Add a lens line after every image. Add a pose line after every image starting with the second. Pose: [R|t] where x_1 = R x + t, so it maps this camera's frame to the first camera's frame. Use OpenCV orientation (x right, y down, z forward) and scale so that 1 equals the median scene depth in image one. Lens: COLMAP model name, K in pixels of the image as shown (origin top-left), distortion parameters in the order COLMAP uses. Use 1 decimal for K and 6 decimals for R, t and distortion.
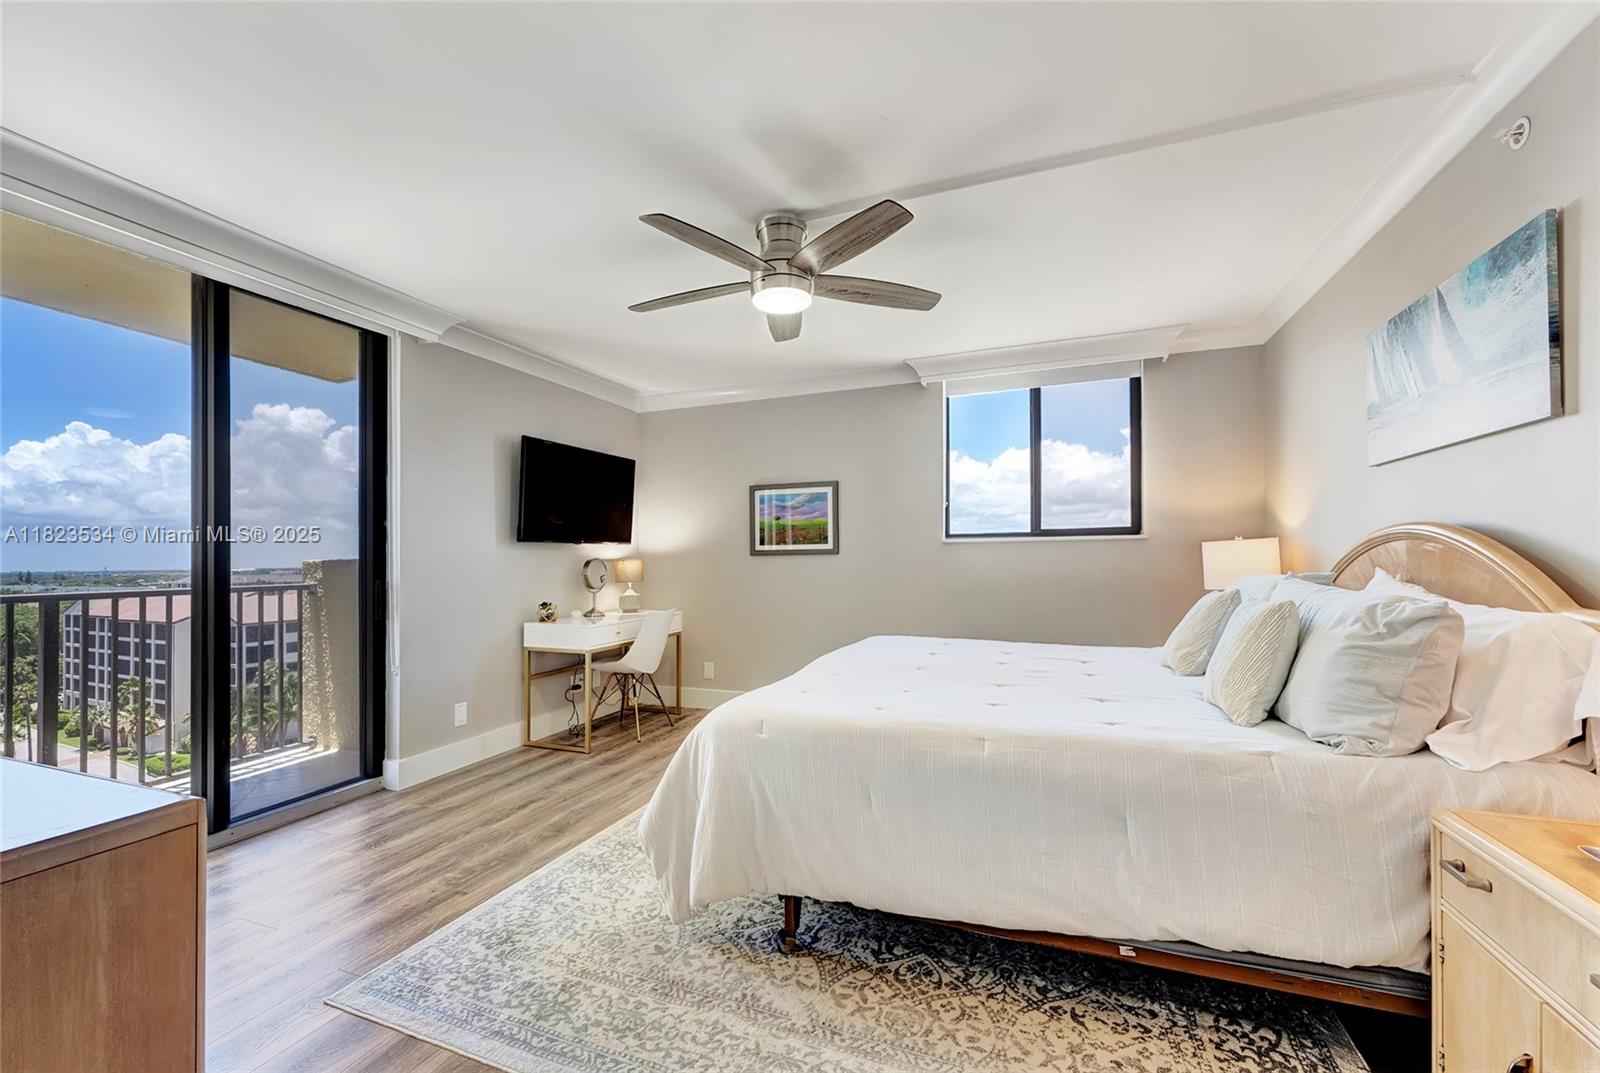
lens RADIAL K [[640.4, 0, 774.9], [0, 640.4, 557.8], [0, 0, 1]] dist [0.001074, 0.000240]
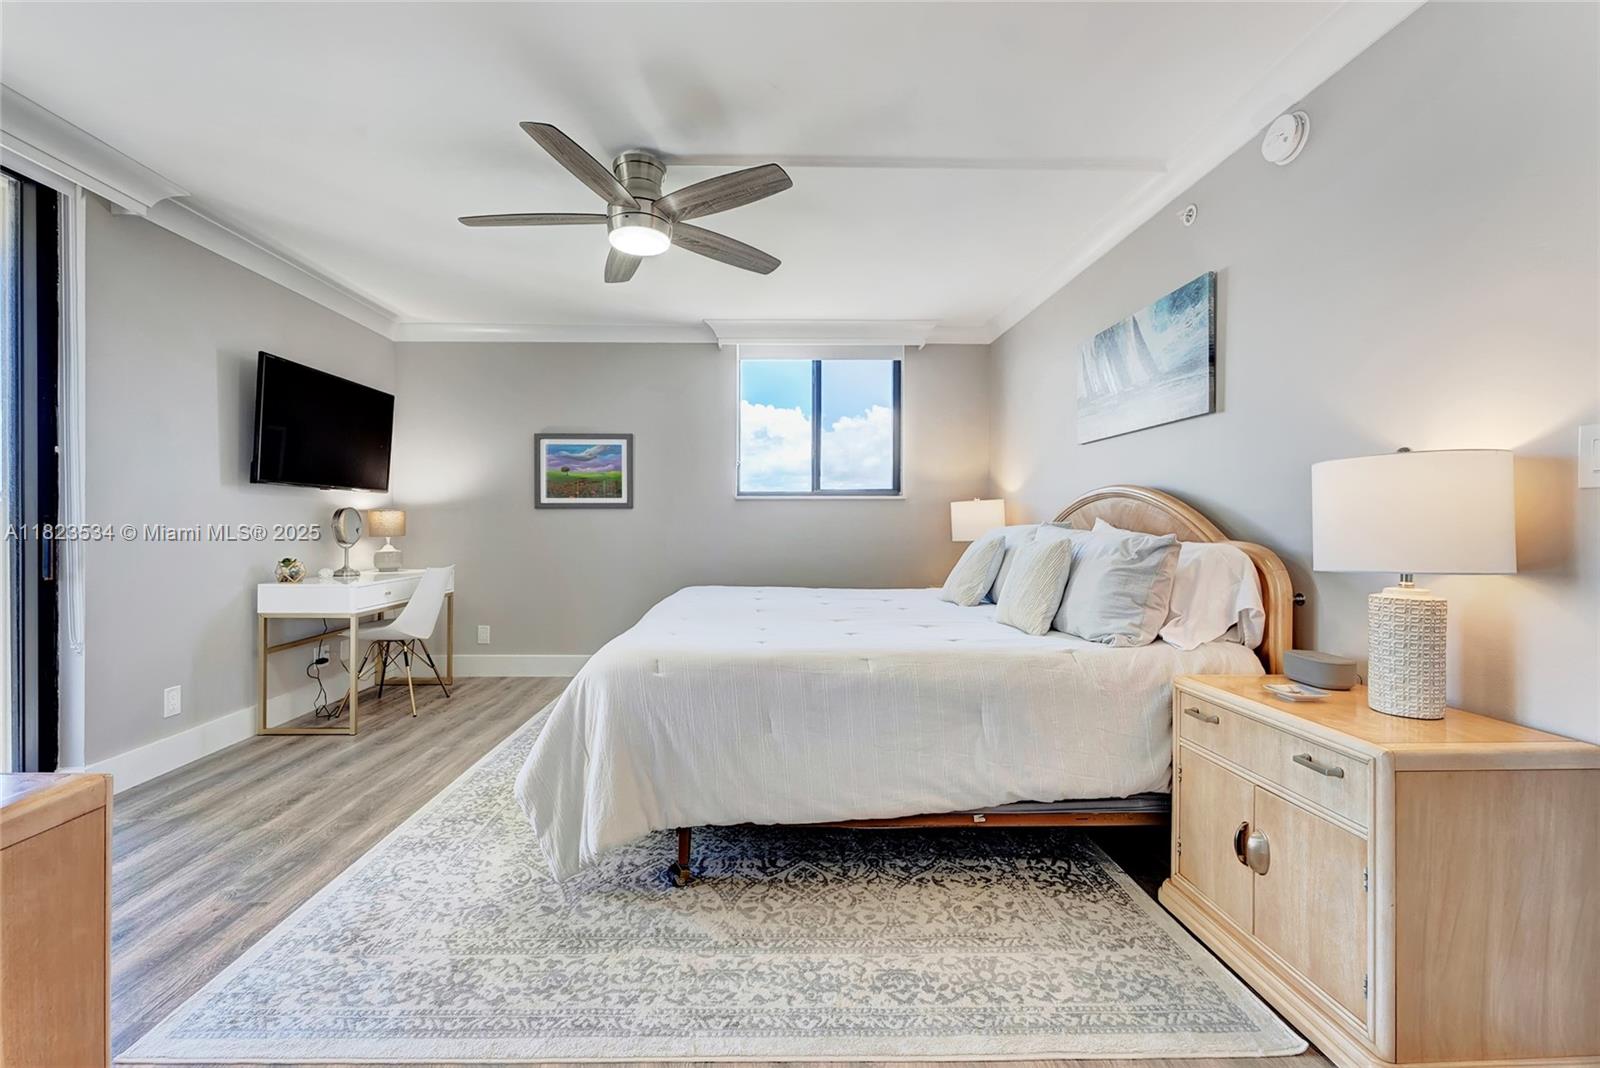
lens RADIAL K [[650.7, 0, 752.8], [0, 650.7, 530.3], [0, 0, 1]] dist [0.001555, 0.000063]
pose [[0.925854, 0.007543, 0.377805, -0.254801], [-0.011980, 0.999884, 0.009397, 0.038338], [-0.377690, -0.013227, 0.925838, 0.005899]]
